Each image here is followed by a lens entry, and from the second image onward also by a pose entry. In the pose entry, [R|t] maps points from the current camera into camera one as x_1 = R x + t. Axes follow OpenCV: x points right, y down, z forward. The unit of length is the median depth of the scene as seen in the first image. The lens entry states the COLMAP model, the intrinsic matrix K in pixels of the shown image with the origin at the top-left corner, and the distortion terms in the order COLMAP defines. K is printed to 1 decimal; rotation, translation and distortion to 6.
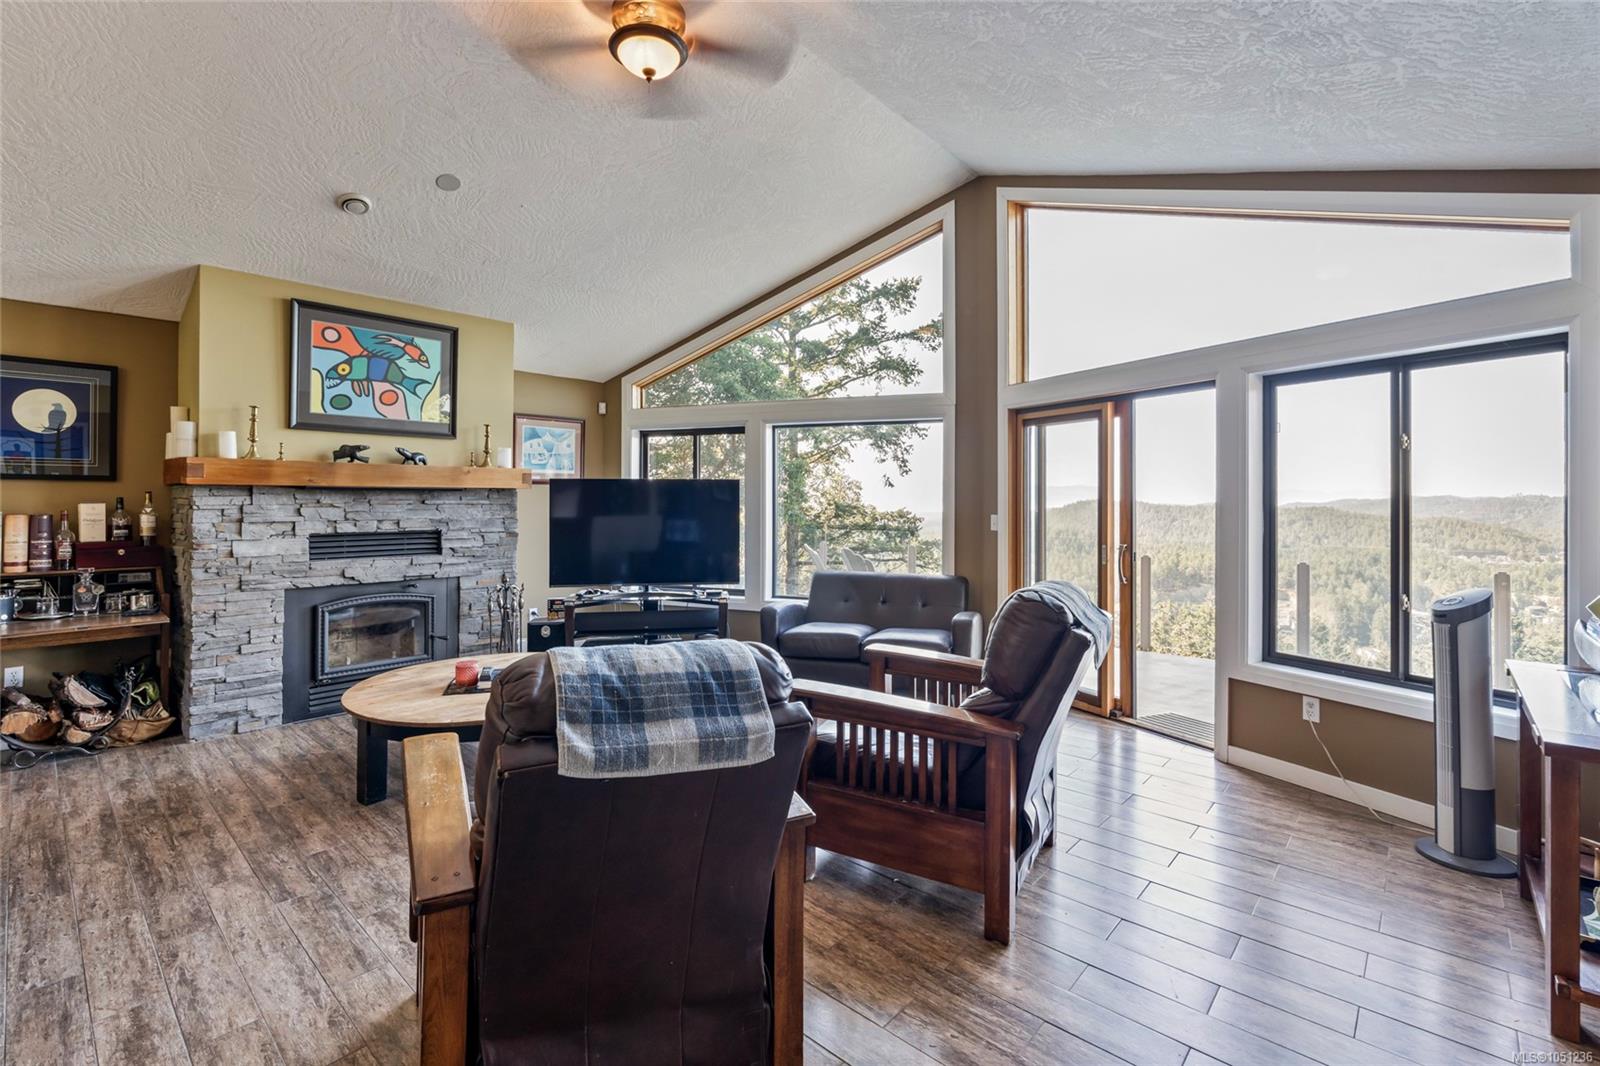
lens RADIAL K [[716.3, 0, 803.5], [0, 716.3, 499.6], [0, 0, 1]] dist [0.000309, -0.000042]
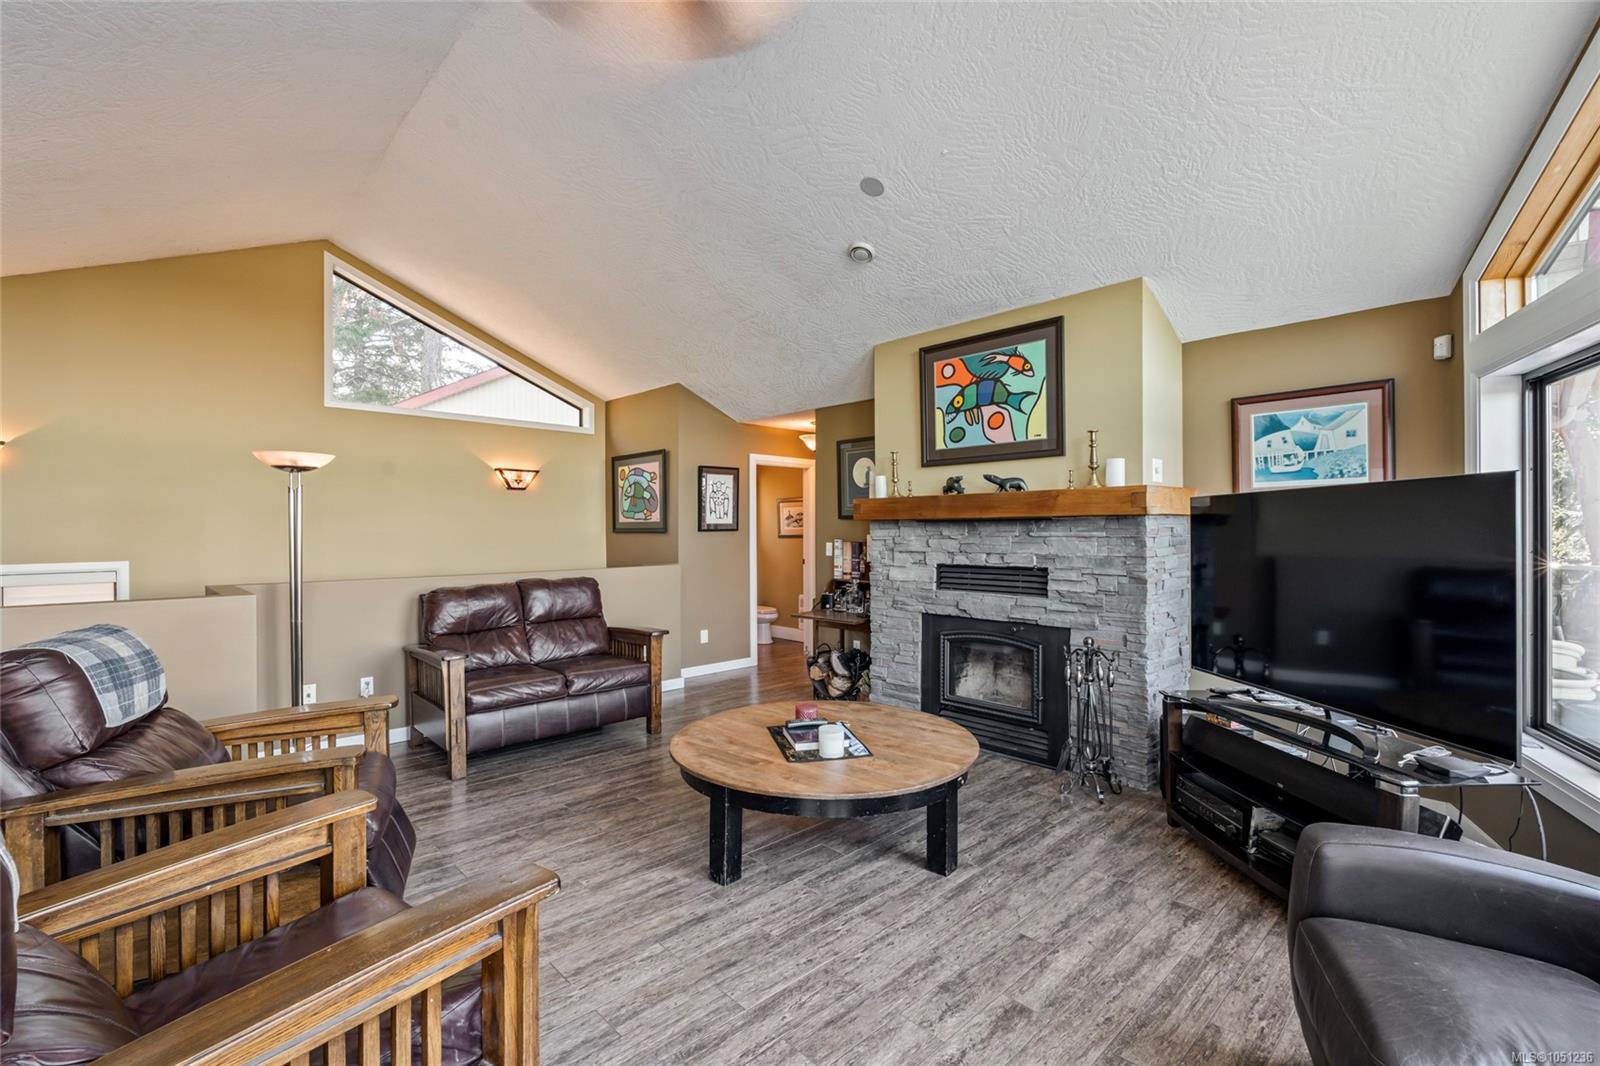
lens RADIAL K [[710.2, 0, 800.0], [0, 710.2, 533.0], [0, 0, 1]] dist [0.000946, 0.000159]
pose [[-0.089389, 0.000702, -0.995996, 0.338464], [0.003603, 0.999993, 0.000382, 0.000789], [0.995990, -0.003554, -0.089391, 0.795894]]
